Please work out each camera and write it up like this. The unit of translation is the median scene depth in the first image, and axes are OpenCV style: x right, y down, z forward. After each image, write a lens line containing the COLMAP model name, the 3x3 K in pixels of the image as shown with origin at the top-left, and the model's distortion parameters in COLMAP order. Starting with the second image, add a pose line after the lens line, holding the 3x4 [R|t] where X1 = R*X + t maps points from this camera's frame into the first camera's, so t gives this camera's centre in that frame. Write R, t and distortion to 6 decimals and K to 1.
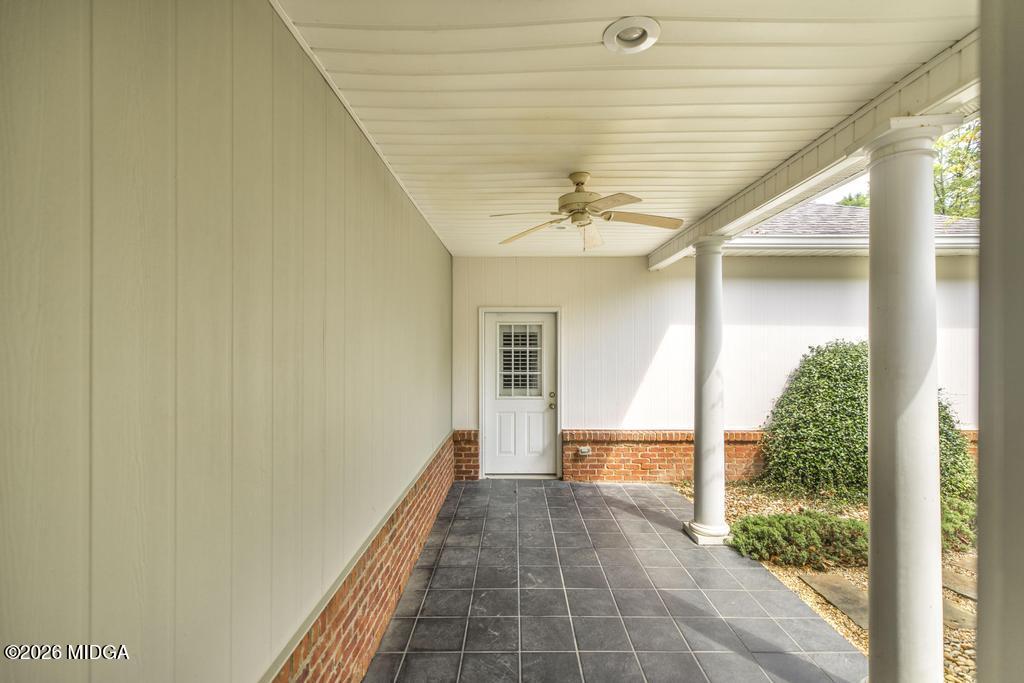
lens RADIAL K [[441.1, 0, 509.3], [0, 441.1, 345.2], [0, 0, 1]] dist [0.000718, 0.000187]
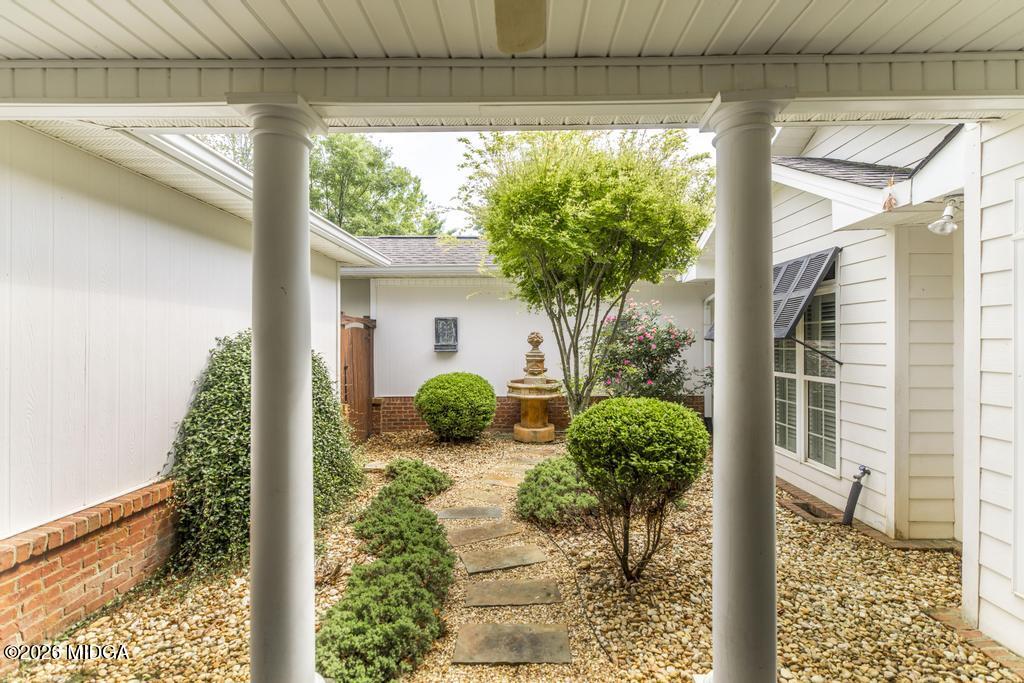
lens RADIAL K [[441.1, 0, 509.3], [0, 441.1, 345.2], [0, 0, 1]] dist [0.000718, 0.000187]
pose [[-0.010075, -0.019379, 0.999761, -0.023380], [0.001881, 0.999810, 0.019399, 0.002086], [-0.999947, 0.002076, -0.010036, 0.544319]]
